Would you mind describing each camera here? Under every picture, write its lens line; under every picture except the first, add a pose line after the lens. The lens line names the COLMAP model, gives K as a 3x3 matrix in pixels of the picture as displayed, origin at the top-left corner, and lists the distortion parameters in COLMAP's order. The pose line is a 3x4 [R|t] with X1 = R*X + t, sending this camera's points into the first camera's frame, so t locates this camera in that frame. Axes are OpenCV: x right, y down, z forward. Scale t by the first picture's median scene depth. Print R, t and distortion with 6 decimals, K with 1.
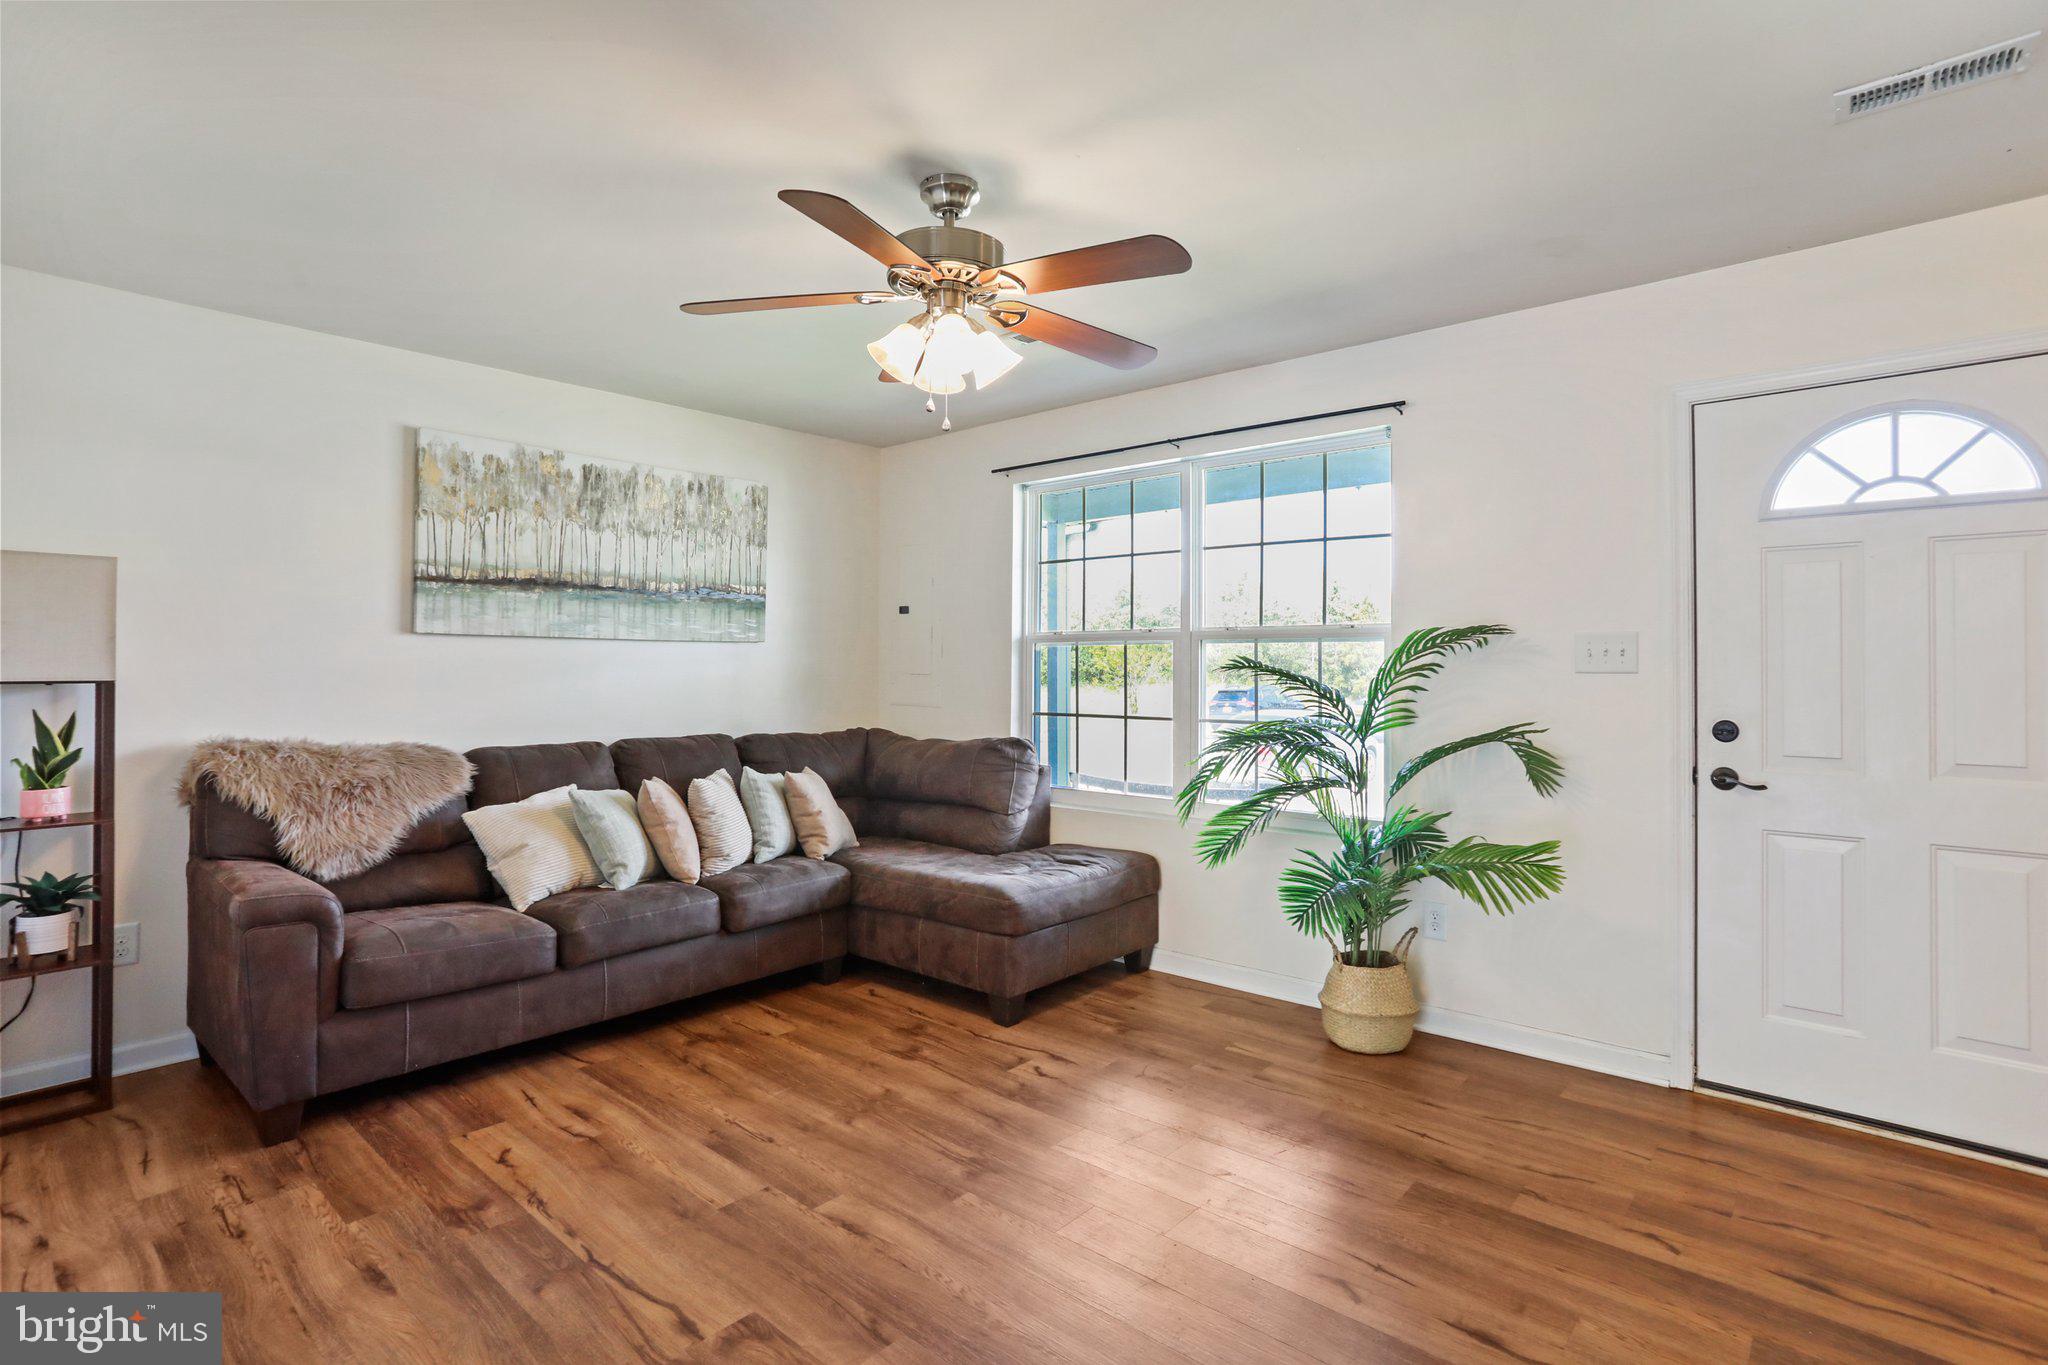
lens RADIAL K [[994.3, 0, 1024.7], [0, 994.3, 651.4], [0, 0, 1]] dist [-0.058923, 0.032016]
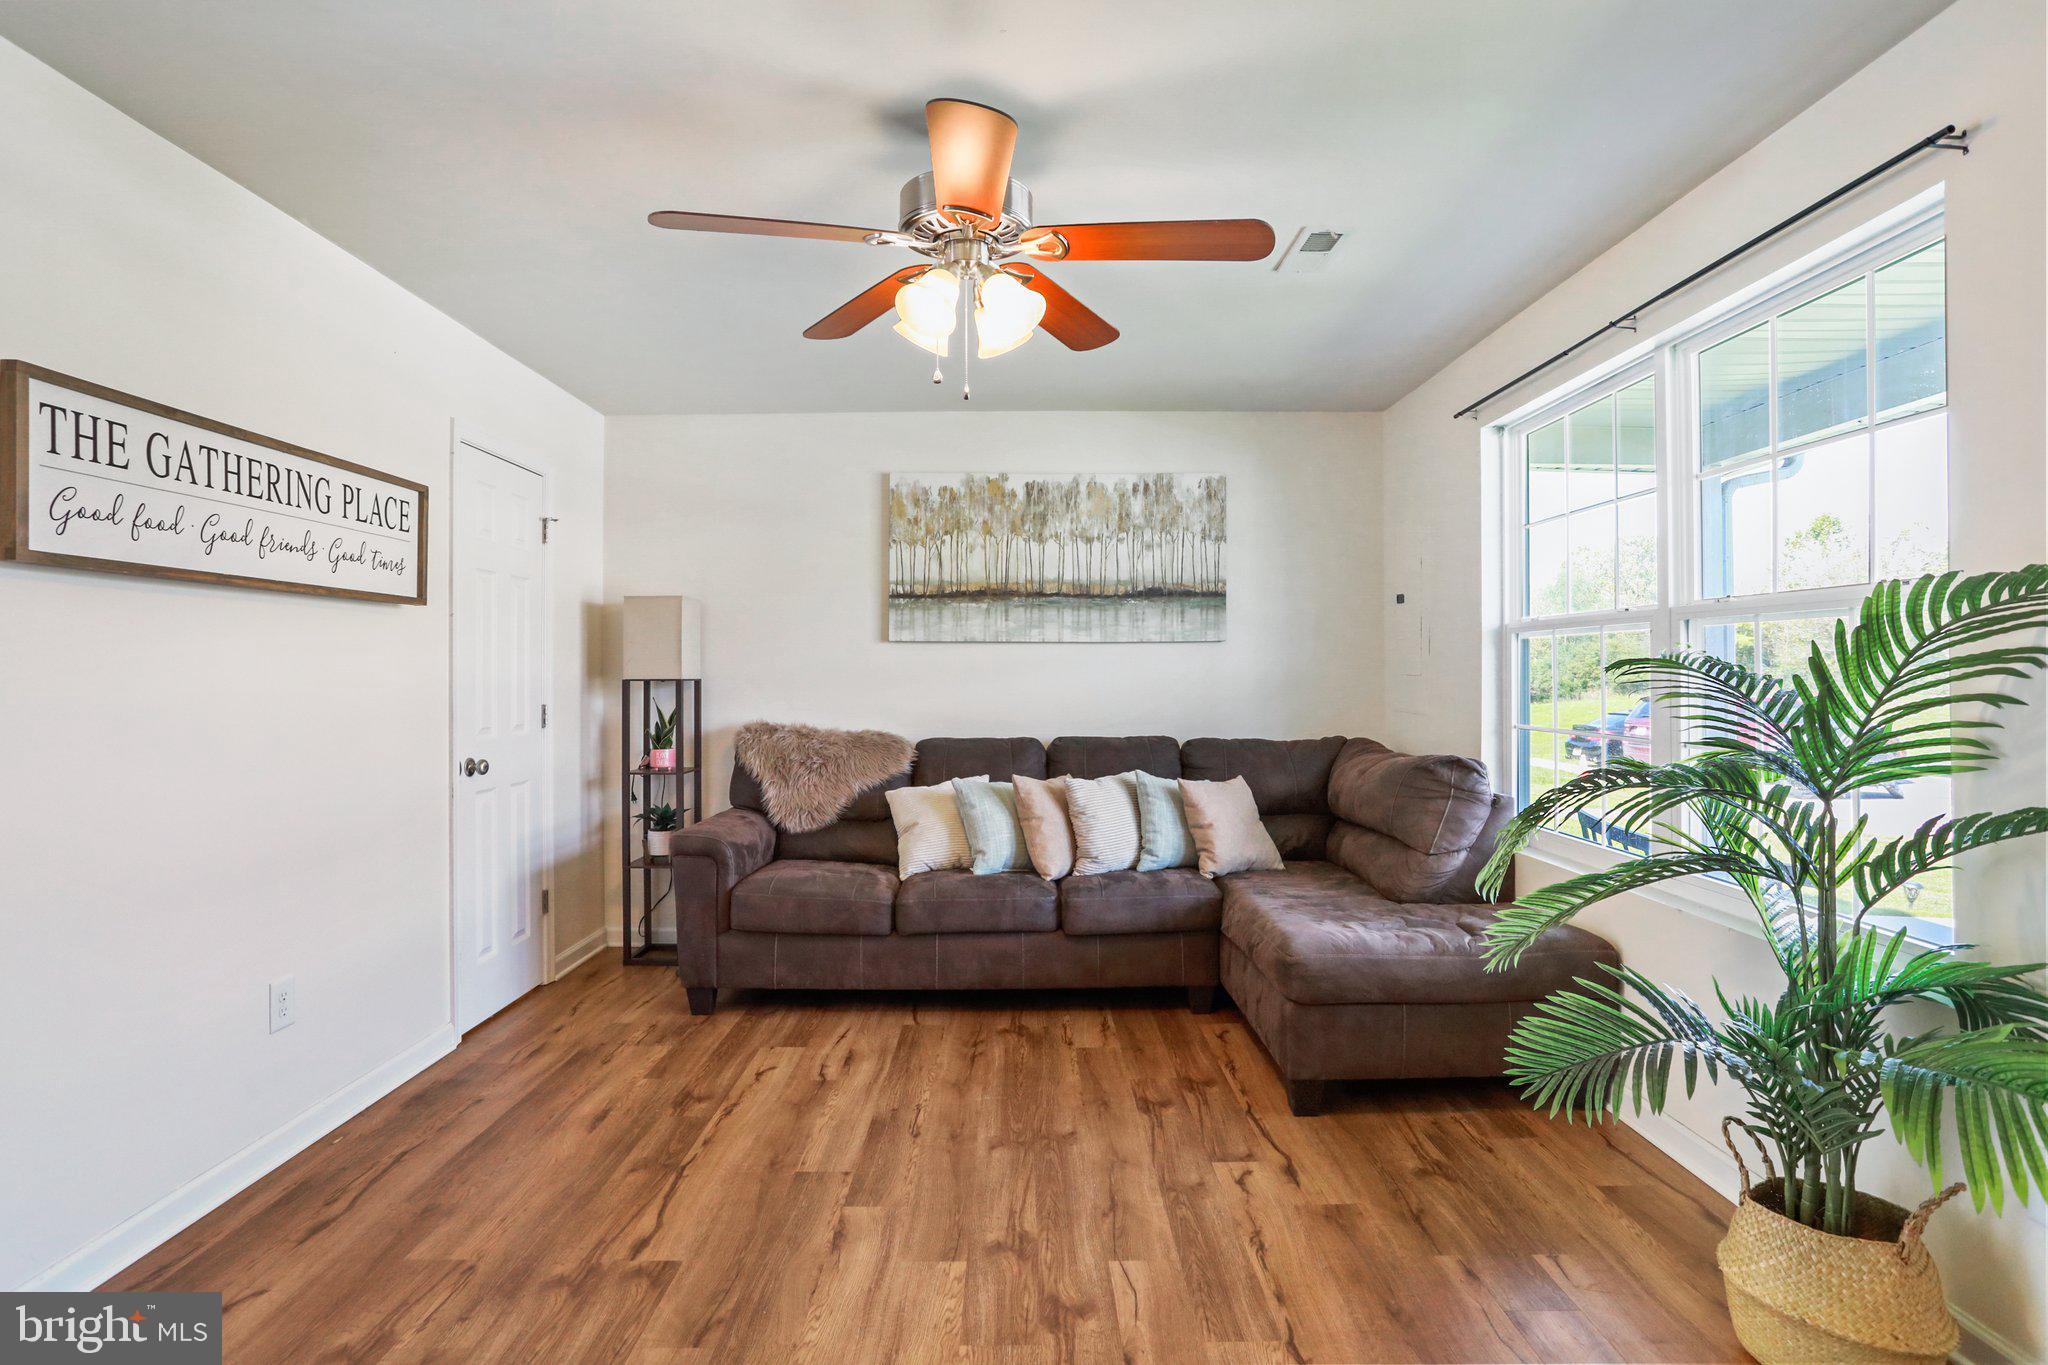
lens RADIAL K [[993.9, 0, 1025.6], [0, 993.9, 660.5], [0, 0, 1]] dist [-0.060428, 0.032343]
pose [[0.663785, -0.012809, -0.747814, 0.421015], [0.015405, 0.999875, -0.003452, 0.012141], [0.747765, -0.009229, 0.663900, 0.306602]]
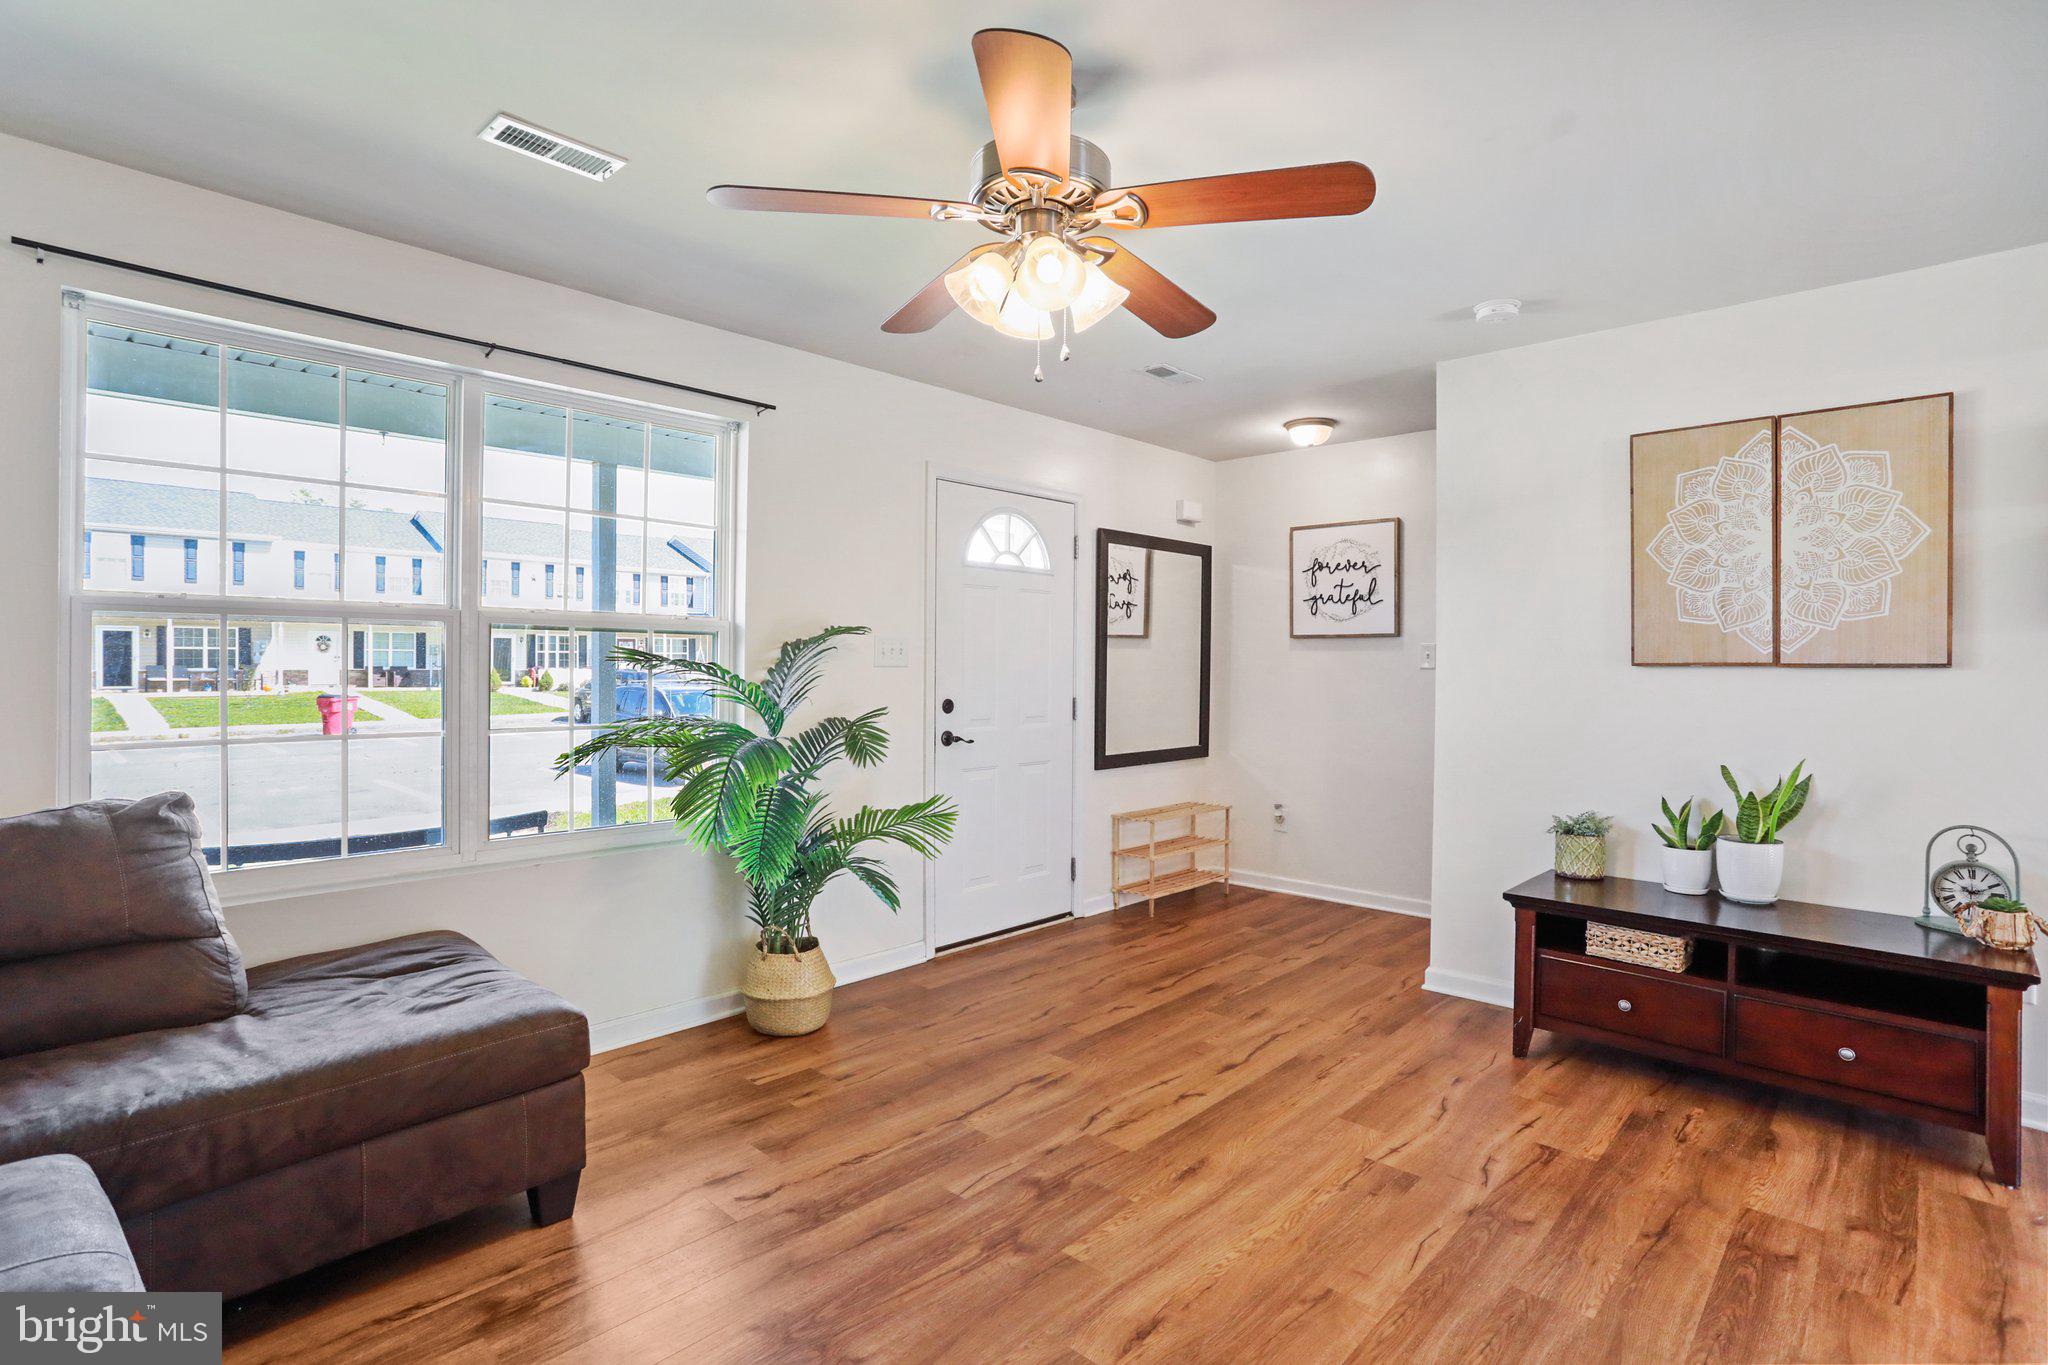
lens RADIAL K [[993.9, 0, 1025.6], [0, 993.9, 660.5], [0, 0, 1]] dist [-0.060428, 0.032343]
pose [[0.032172, 0.005363, 0.999468, -0.624195], [-0.019157, 0.999805, -0.004748, 0.014259], [-0.999299, -0.018994, 0.032268, 0.668703]]
